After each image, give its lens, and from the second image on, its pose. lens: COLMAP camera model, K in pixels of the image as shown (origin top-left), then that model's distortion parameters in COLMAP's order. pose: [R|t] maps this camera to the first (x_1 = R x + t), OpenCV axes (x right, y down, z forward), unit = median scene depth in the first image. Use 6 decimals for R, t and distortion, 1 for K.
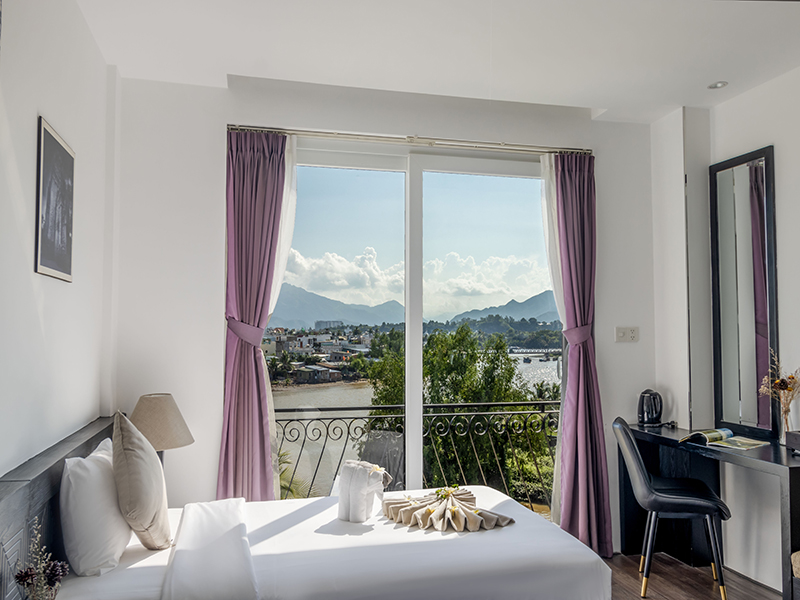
lens RADIAL K [[648.7, 0, 400.0], [0, 648.7, 300.0], [0, 0, 1]] dist [0.003229, 0.000776]
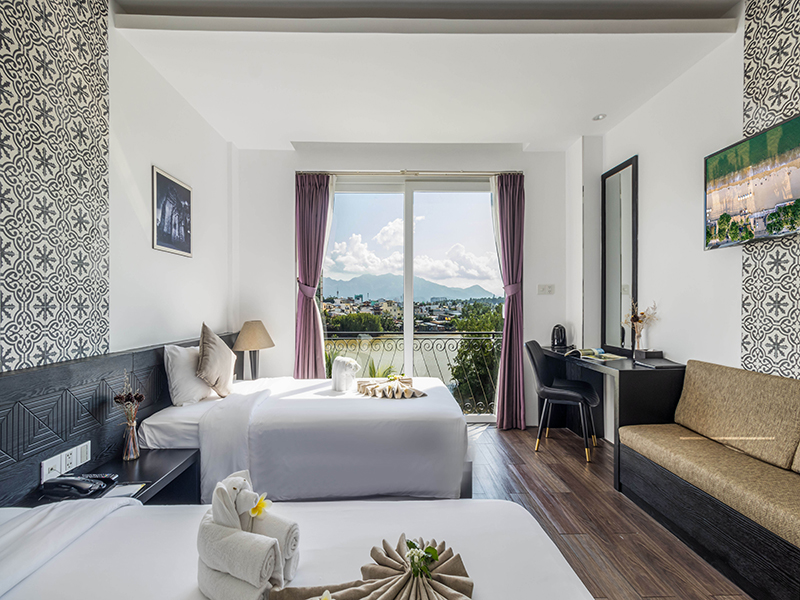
lens RADIAL K [[375.3, 0, 396.0], [0, 375.3, 304.1], [0, 0, 1]] dist [0.001472, 0.000617]
pose [[0.974928, -0.001715, -0.222514, 0.212832], [0.012813, 0.998744, 0.048445, 0.042490], [0.222151, -0.050082, 0.973725, 0.042800]]
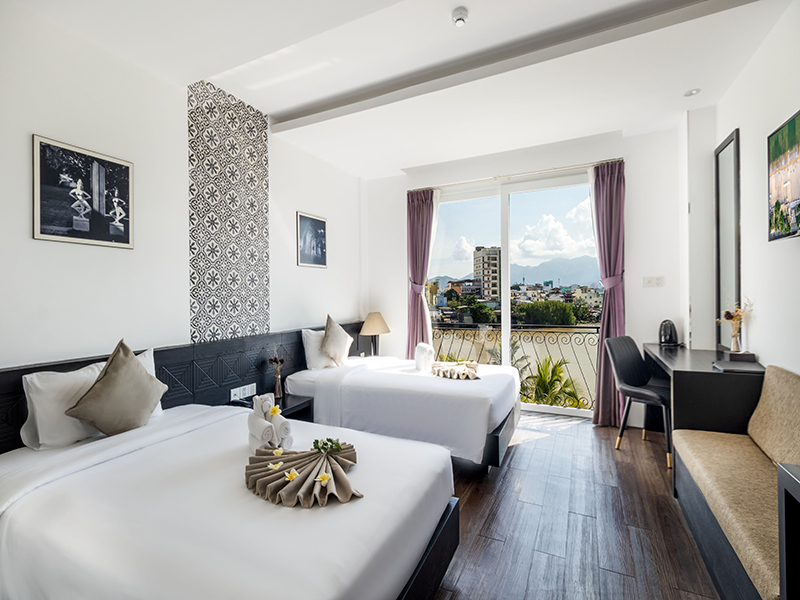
lens RADIAL K [[379.1, 0, 397.2], [0, 379.1, 291.6], [0, 0, 1]] dist [-0.001999, -0.000164]
pose [[0.761031, -0.014913, -0.648544, 0.493035], [0.047927, 0.998296, 0.033283, 0.021176], [0.646942, -0.056412, 0.760449, -0.006220]]
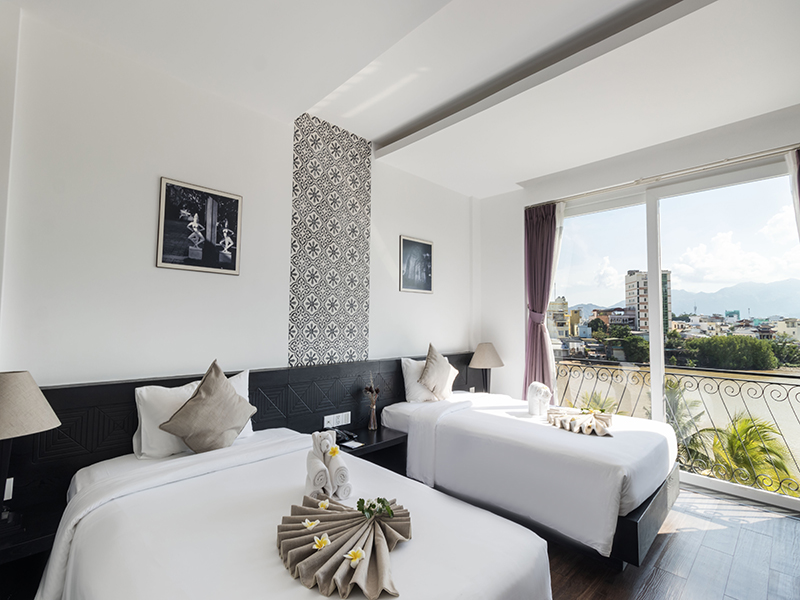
lens RADIAL K [[378.9, 0, 395.9], [0, 378.9, 296.6], [0, 0, 1]] dist [0.000703, 0.000283]
pose [[0.496015, -0.052661, -0.866716, 0.475427], [0.036605, 0.998540, -0.039721, 0.025528], [0.867542, -0.012024, 0.497218, 0.095175]]
